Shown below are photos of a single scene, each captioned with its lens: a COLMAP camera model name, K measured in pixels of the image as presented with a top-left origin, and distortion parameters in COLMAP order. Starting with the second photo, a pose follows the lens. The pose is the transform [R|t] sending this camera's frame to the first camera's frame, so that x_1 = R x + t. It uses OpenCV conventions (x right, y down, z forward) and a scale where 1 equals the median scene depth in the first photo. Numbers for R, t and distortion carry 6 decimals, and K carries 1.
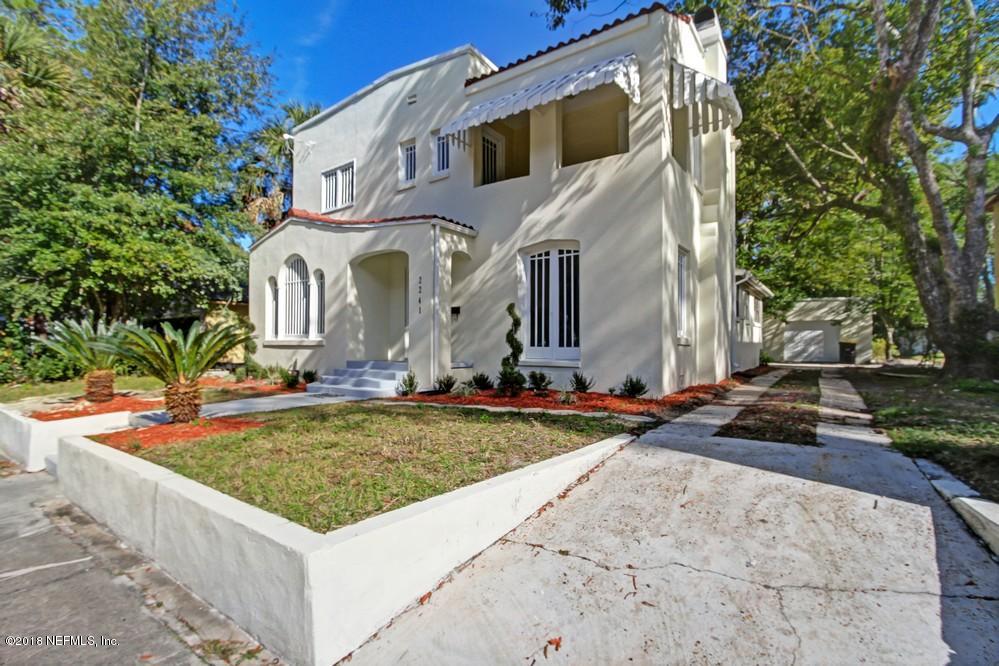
lens RADIAL K [[459.2, 0, 497.0], [0, 459.2, 337.3], [0, 0, 1]] dist [-0.004853, -0.000322]
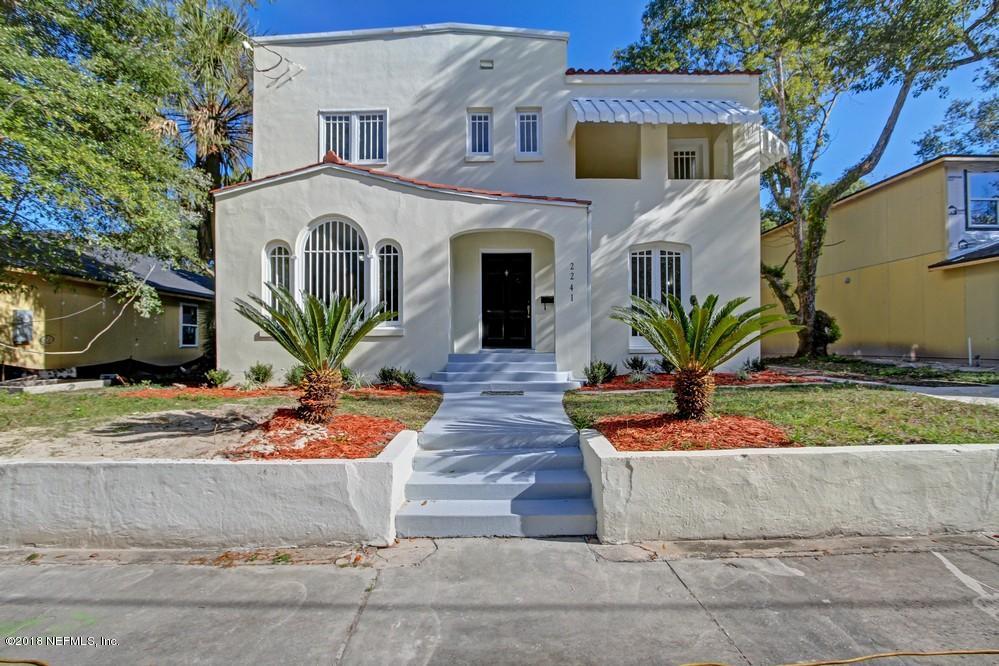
lens RADIAL K [[459.2, 0, 497.0], [0, 459.2, 337.3], [0, 0, 1]] dist [-0.004853, -0.000322]
pose [[0.823115, 0.001200, 0.567873, -0.795639], [-0.001471, 0.999999, 0.000019, 0.022078], [-0.567872, -0.000851, 0.823116, 0.286323]]
